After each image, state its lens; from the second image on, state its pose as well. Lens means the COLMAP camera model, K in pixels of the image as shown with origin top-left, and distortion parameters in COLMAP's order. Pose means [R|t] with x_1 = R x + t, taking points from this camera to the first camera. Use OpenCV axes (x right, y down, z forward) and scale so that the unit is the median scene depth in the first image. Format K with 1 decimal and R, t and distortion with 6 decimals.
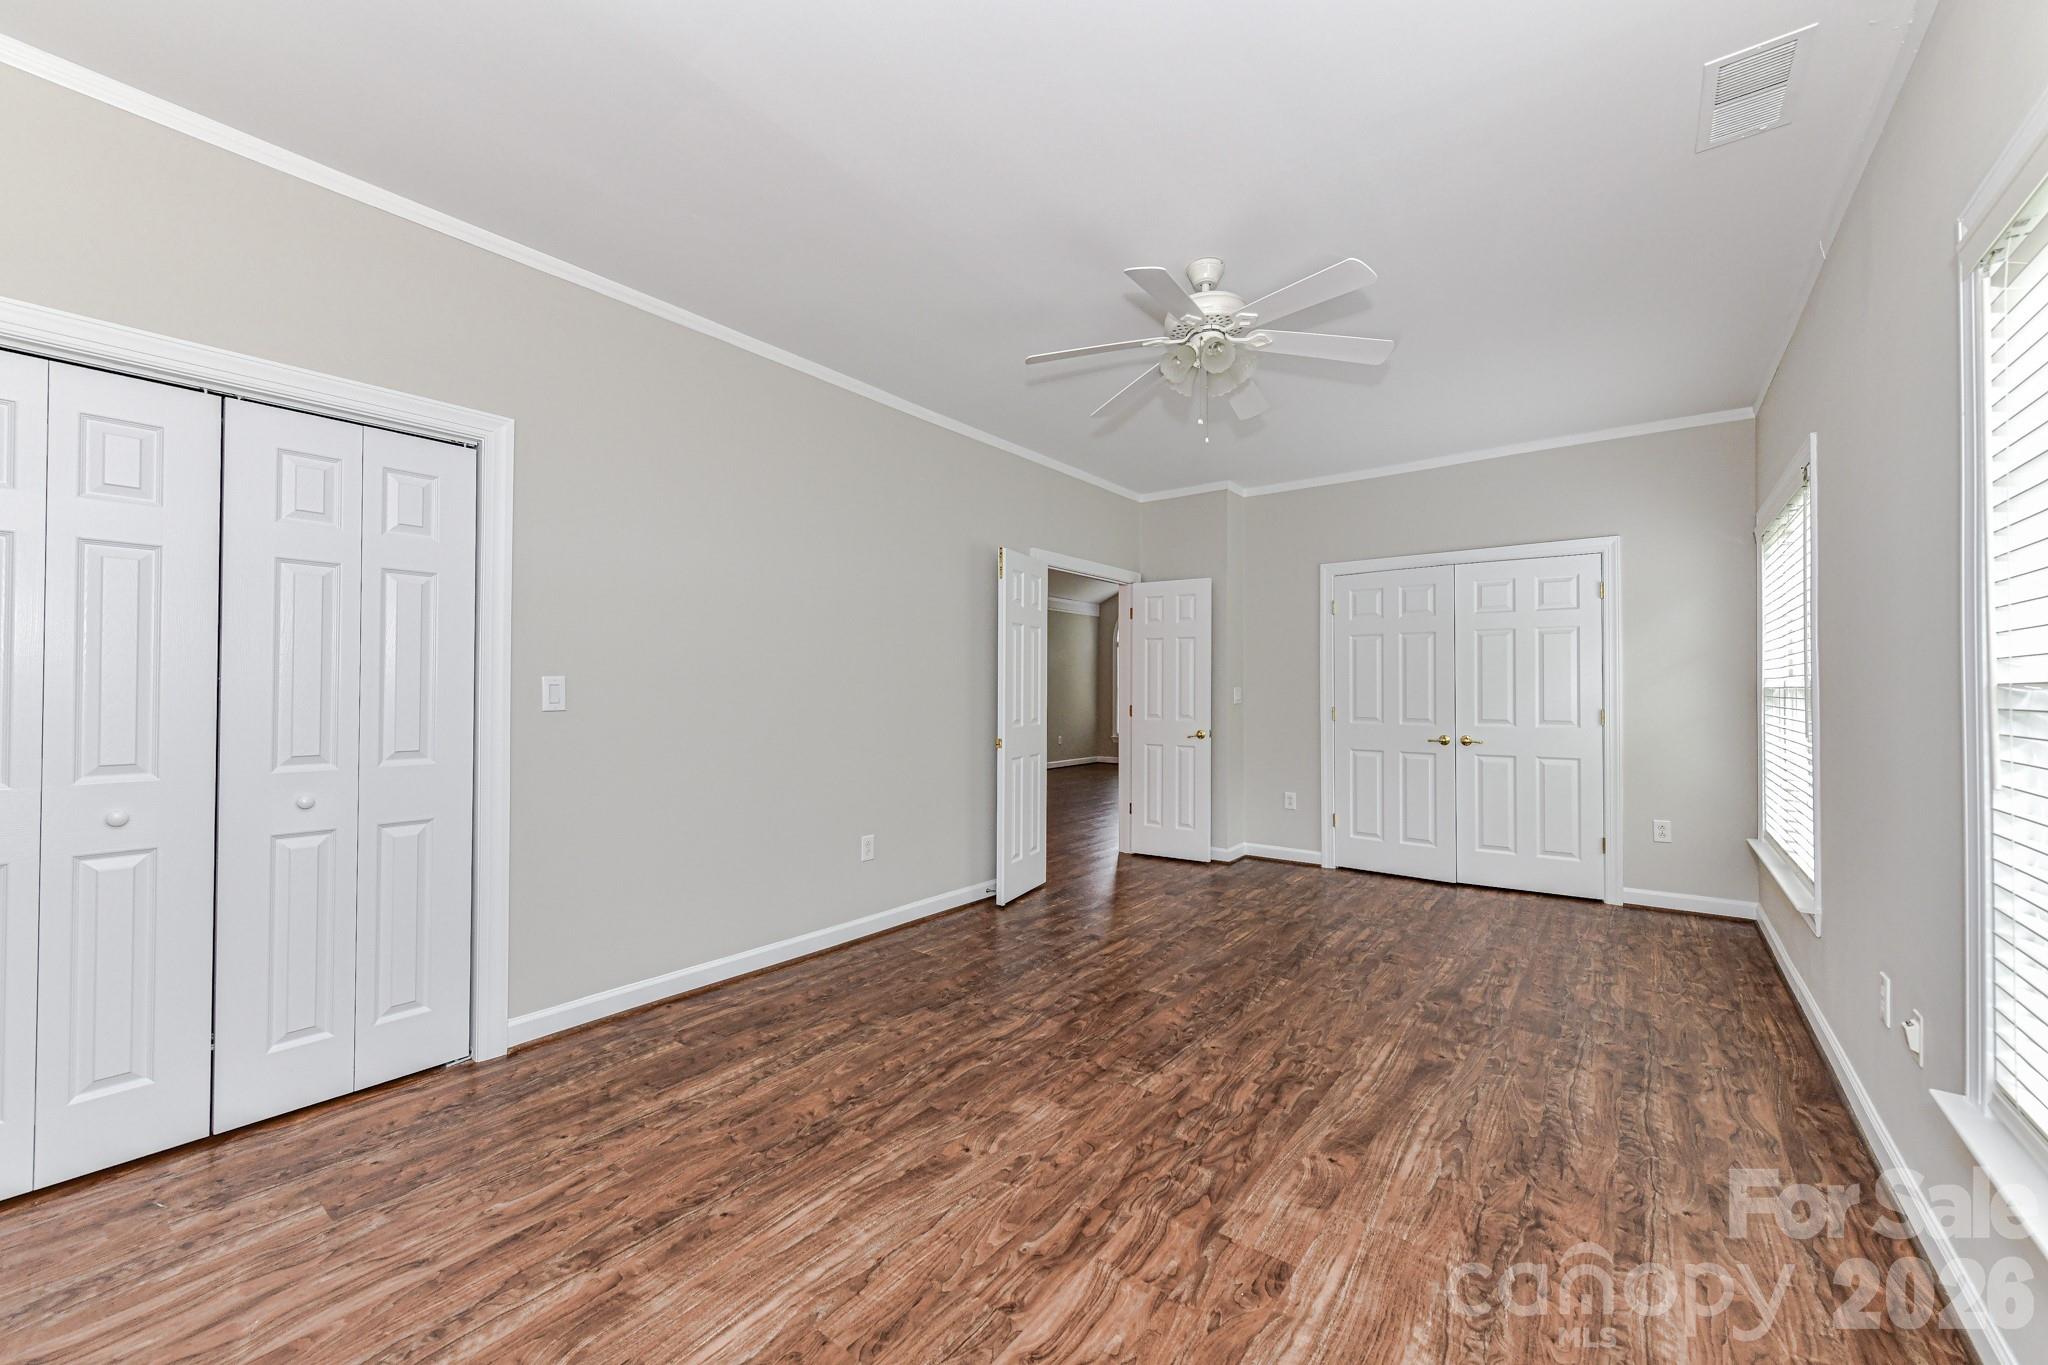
lens RADIAL K [[803.9, 0, 1018.9], [0, 803.9, 684.0], [0, 0, 1]] dist [0.006448, -0.002906]
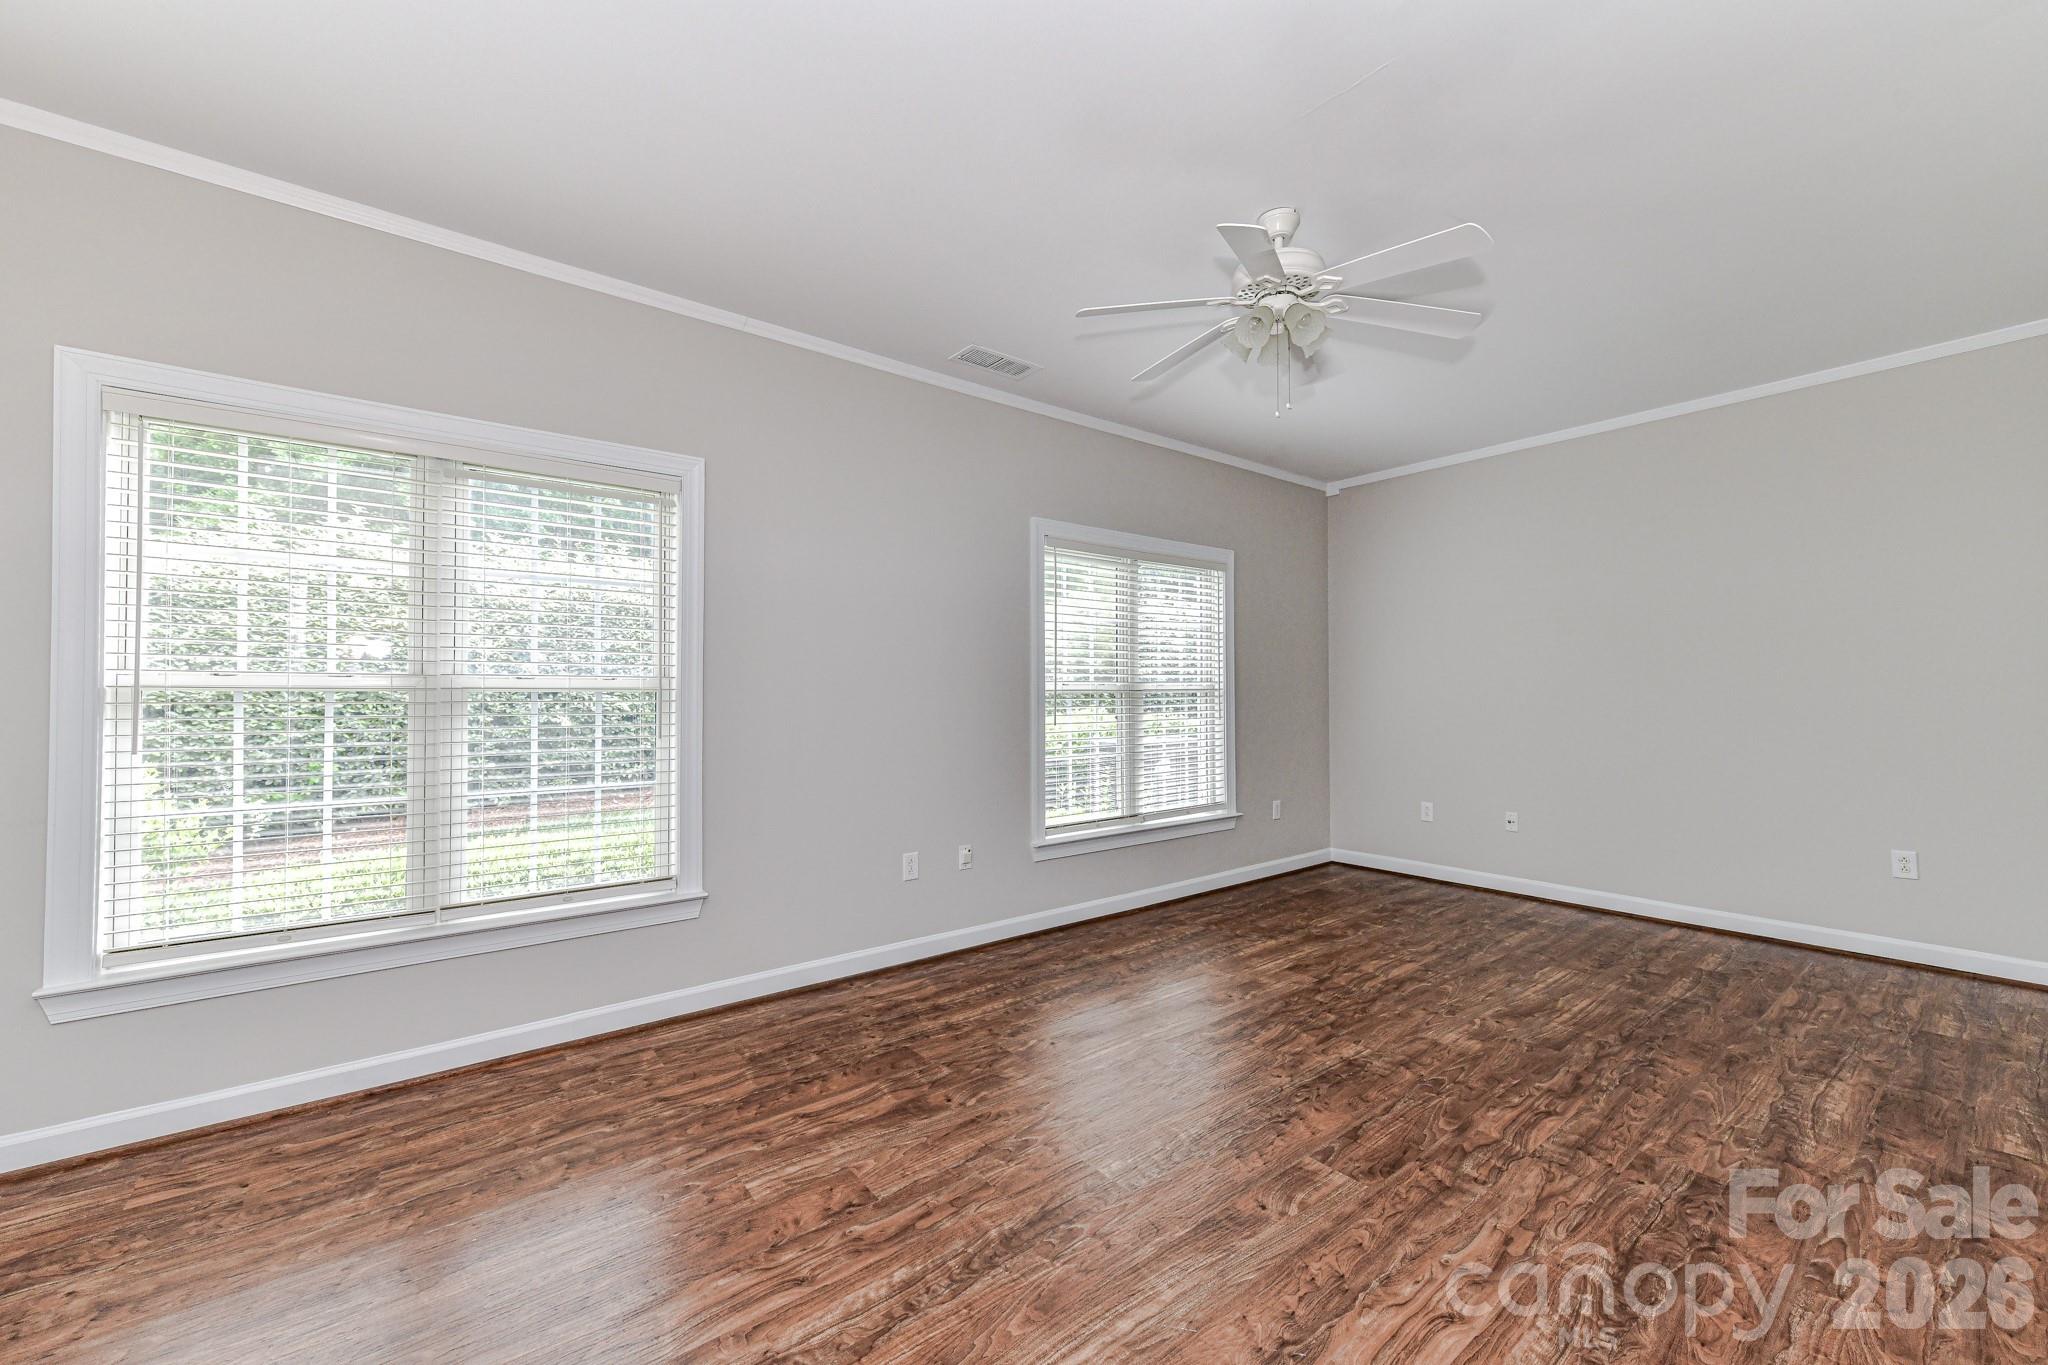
lens RADIAL K [[803.9, 0, 1018.5], [0, 803.9, 693.7], [0, 0, 1]] dist [0.006448, -0.002906]
pose [[-0.967268, 0.000893, 0.253754, 0.272668], [-0.000659, 0.999982, -0.006031, 0.014230], [-0.253755, -0.006001, -0.967250, 1.823808]]
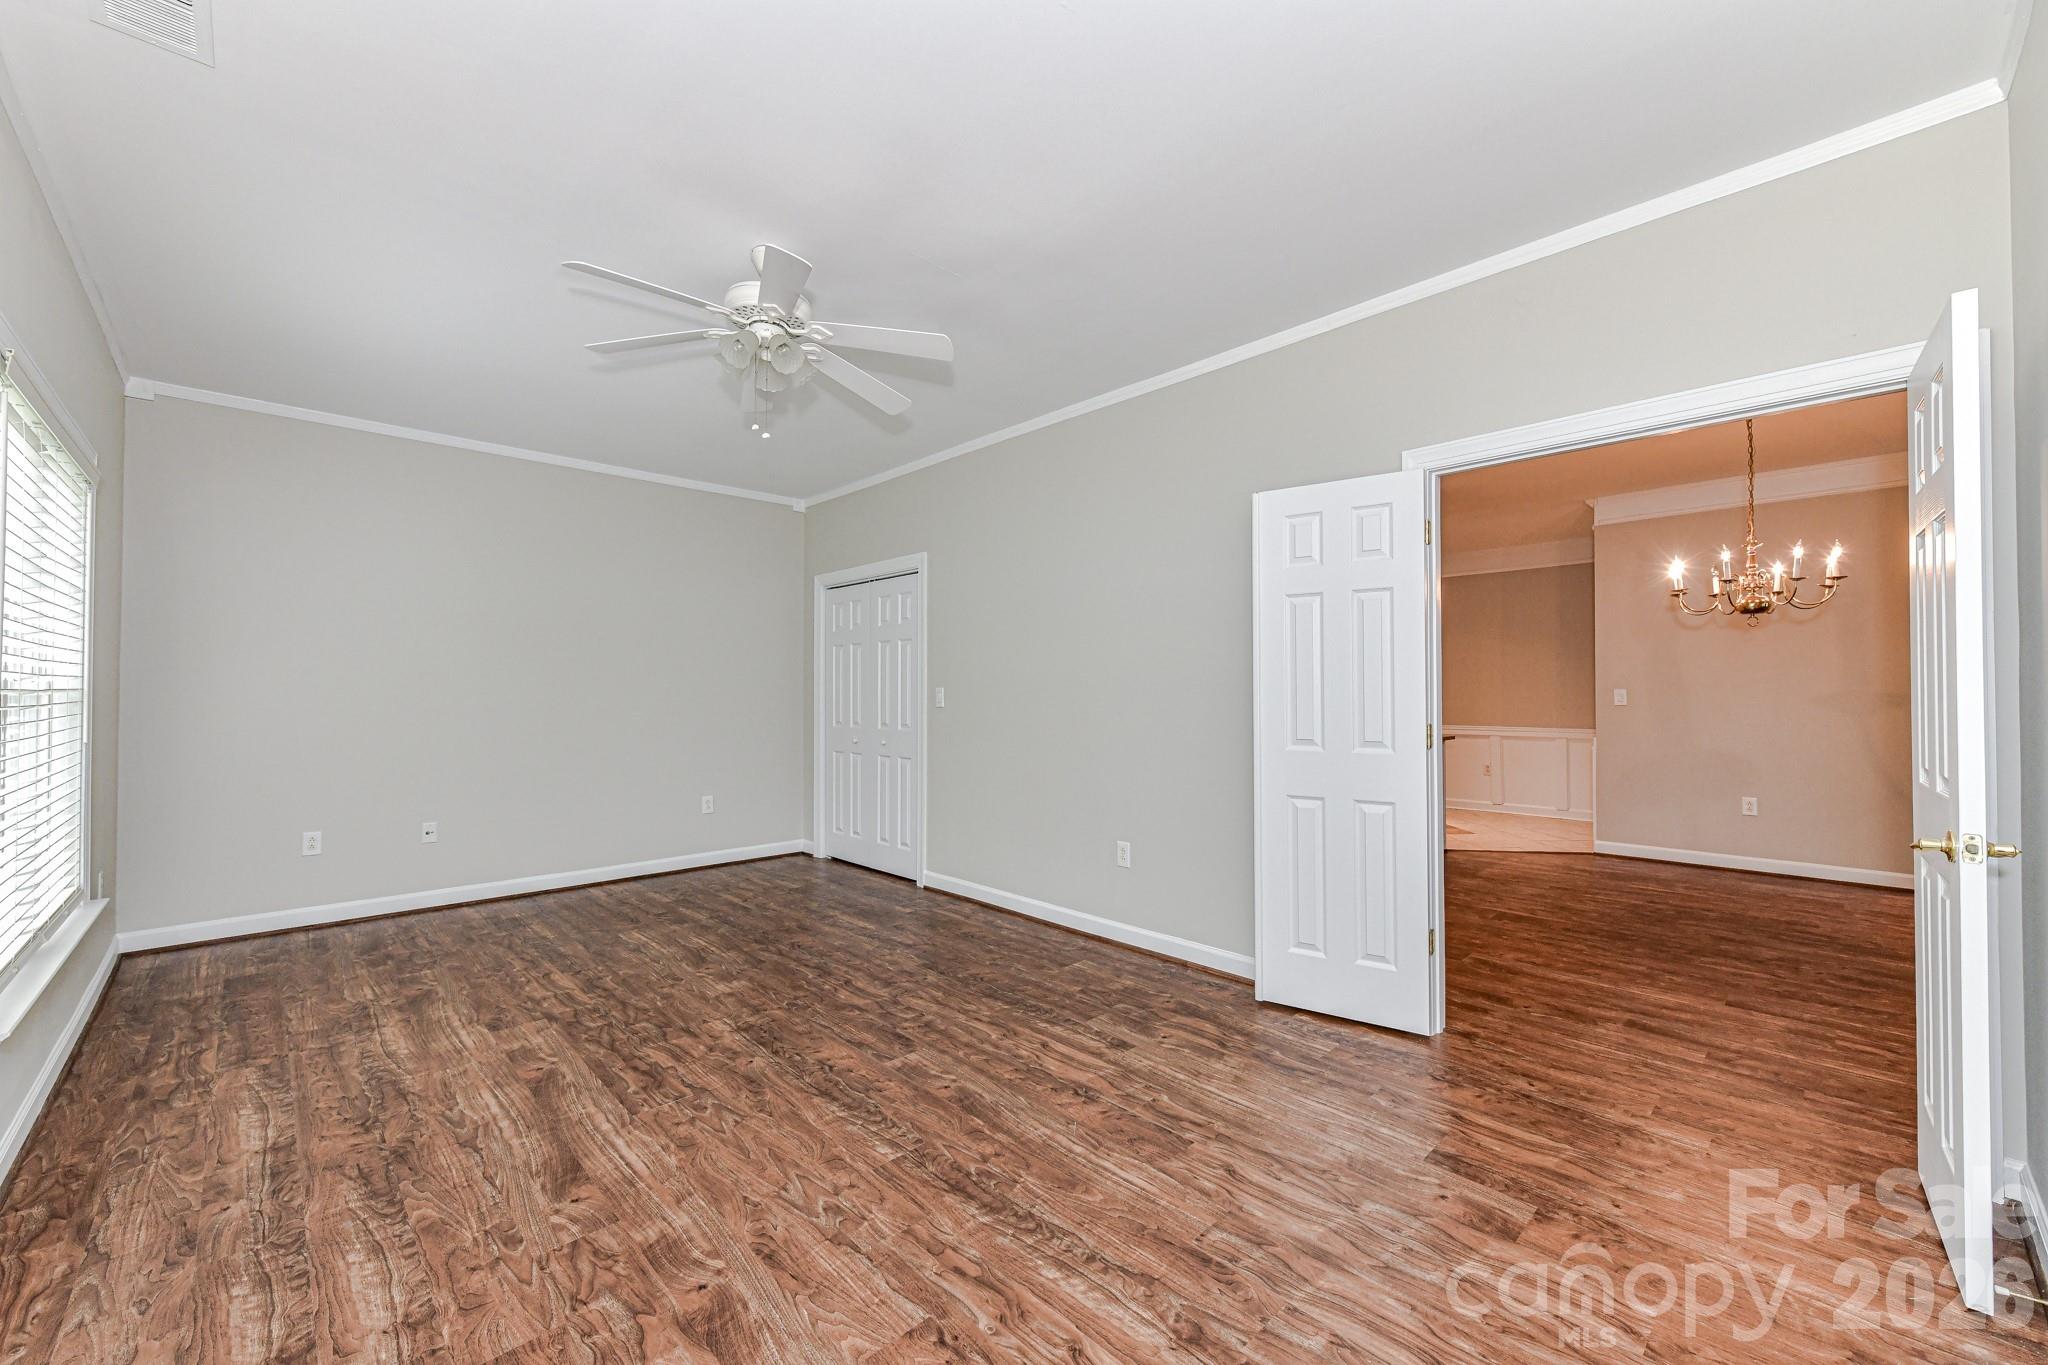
lens RADIAL K [[803.9, 0, 1027.3], [0, 803.9, 684.9], [0, 0, 1]] dist [0.006448, -0.002906]
pose [[-0.151187, -0.013041, -0.988419, 1.069616], [0.008268, 0.999861, -0.014457, 0.011780], [0.988471, -0.010358, -0.151058, 1.367011]]
